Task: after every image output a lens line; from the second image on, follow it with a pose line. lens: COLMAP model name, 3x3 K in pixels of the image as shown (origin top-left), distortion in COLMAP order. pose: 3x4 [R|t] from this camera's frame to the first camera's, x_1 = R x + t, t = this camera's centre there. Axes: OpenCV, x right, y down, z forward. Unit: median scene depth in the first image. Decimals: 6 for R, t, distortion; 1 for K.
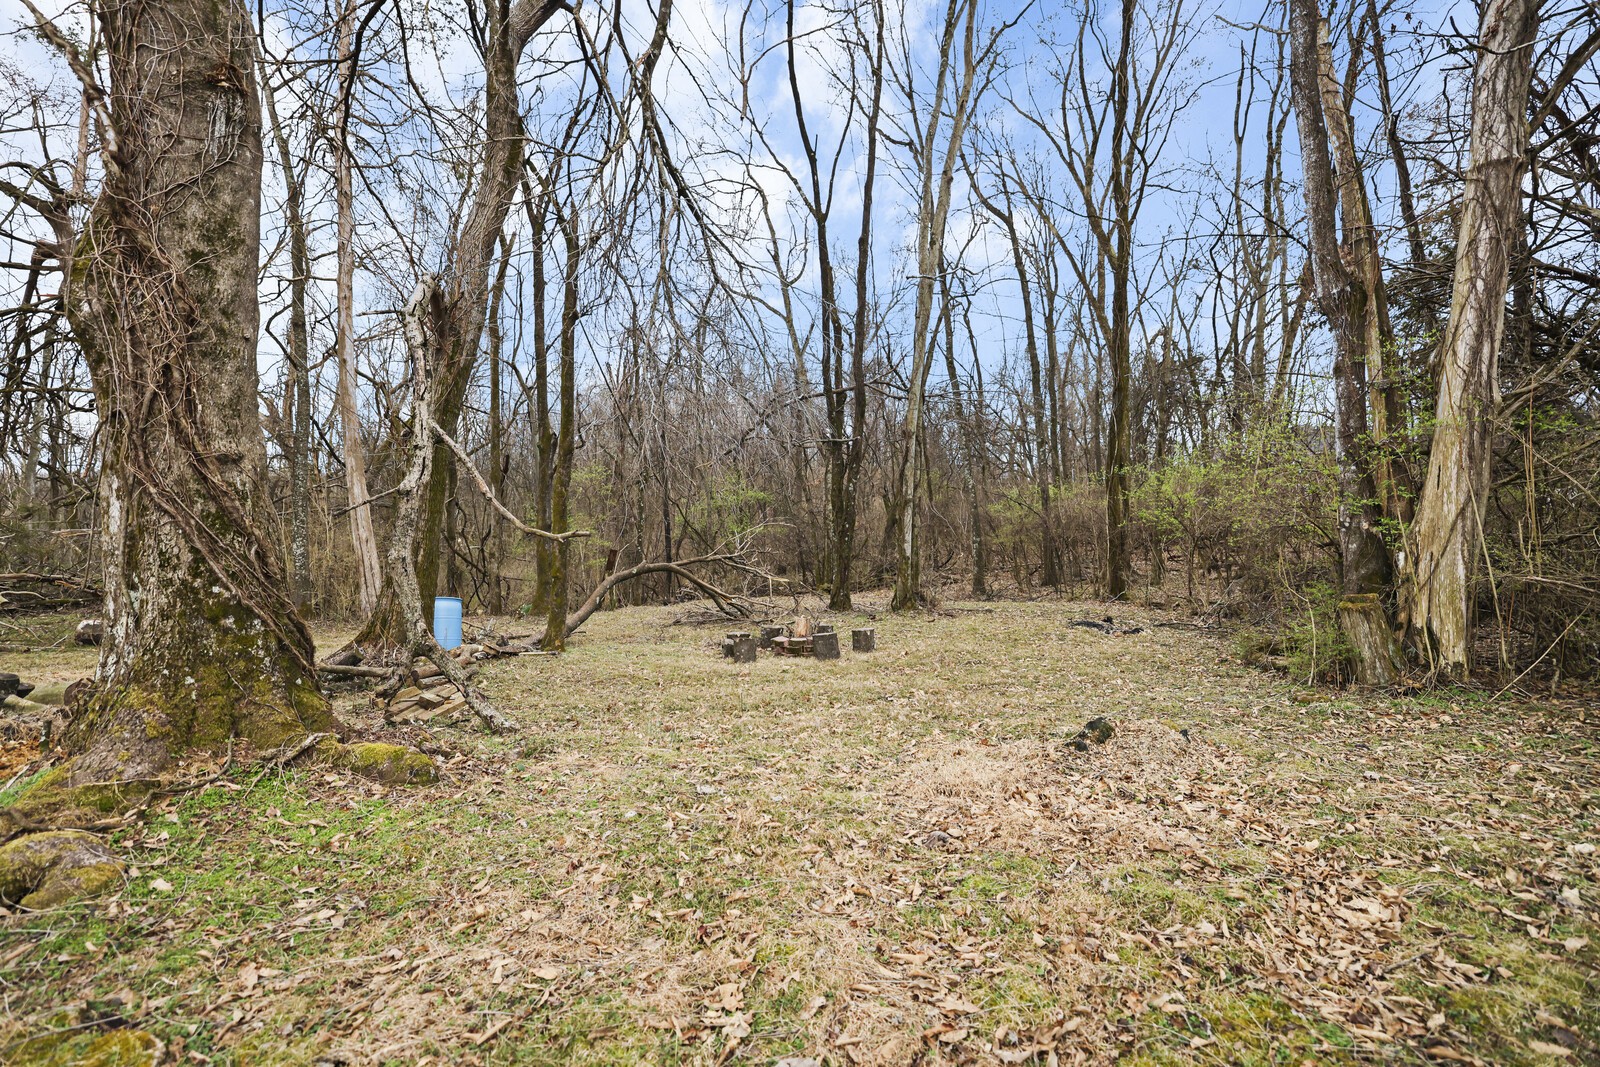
lens RADIAL K [[710.0, 0, 804.9], [0, 710.0, 527.3], [0, 0, 1]] dist [0.002293, 0.000481]
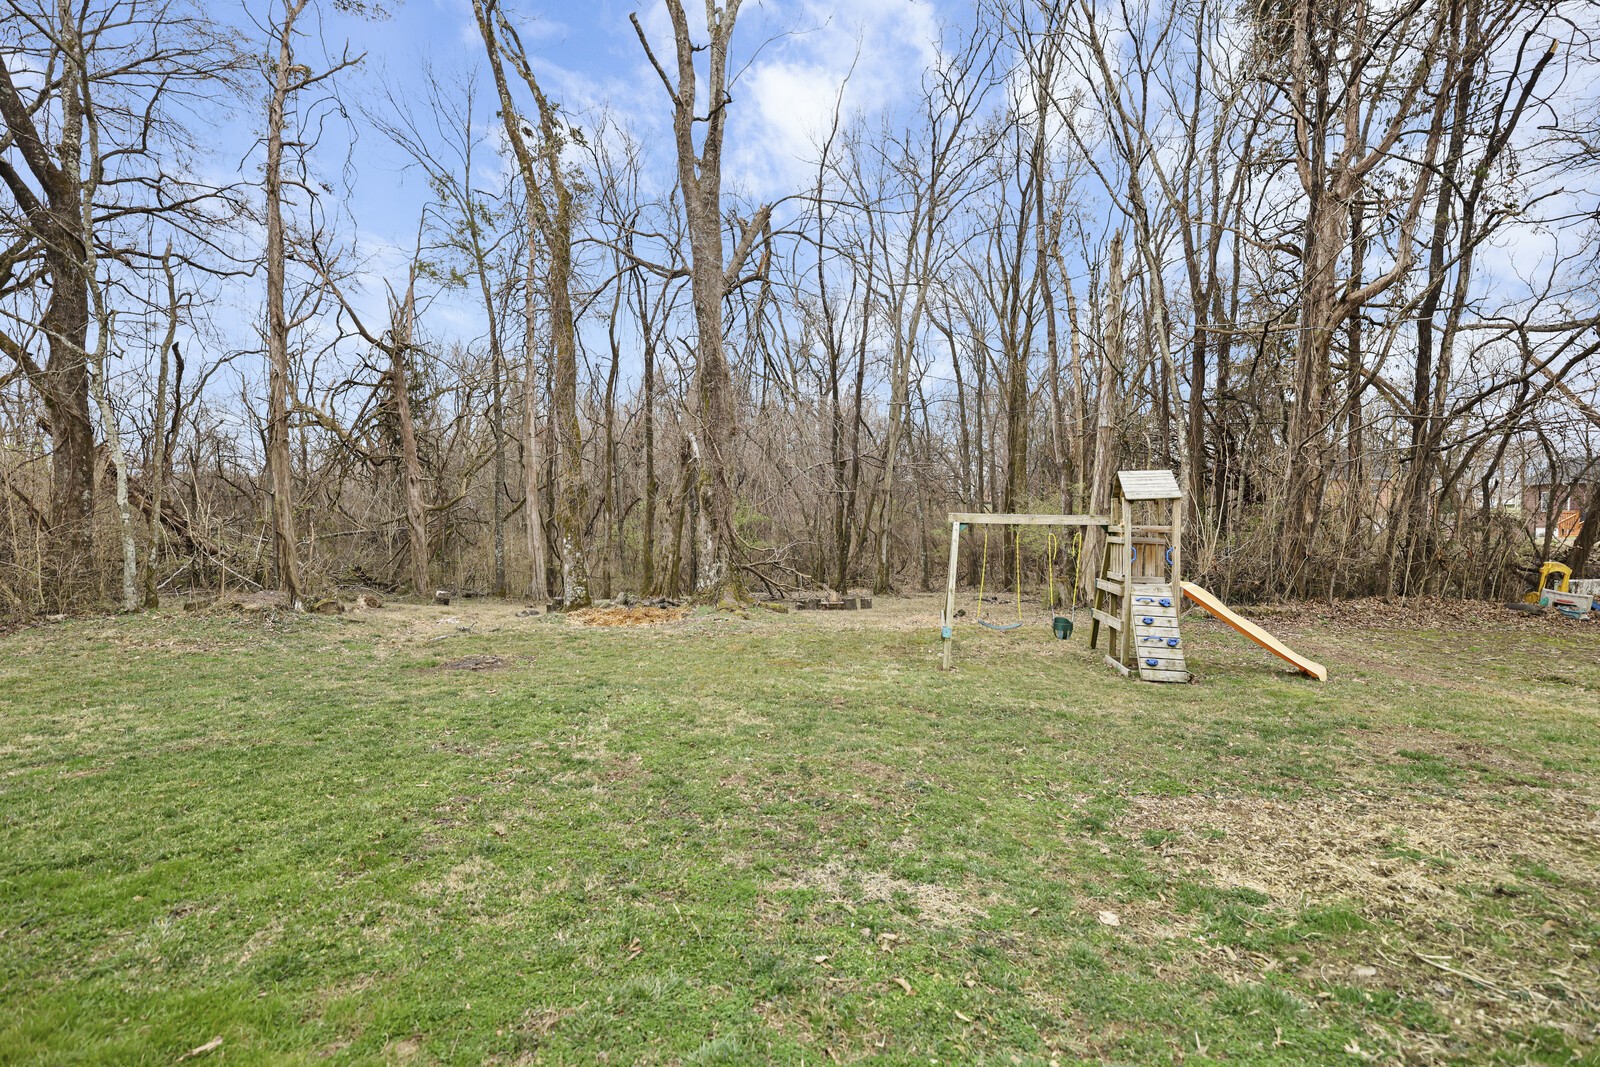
lens RADIAL K [[710.0, 0, 795.3], [0, 710.0, 542.4], [0, 0, 1]] dist [0.002293, 0.000481]
pose [[0.998038, 0.016968, 0.060261, -0.164513], [-0.017292, 0.999839, 0.004863, -0.012479], [-0.060169, -0.005895, 0.998171, -0.656614]]
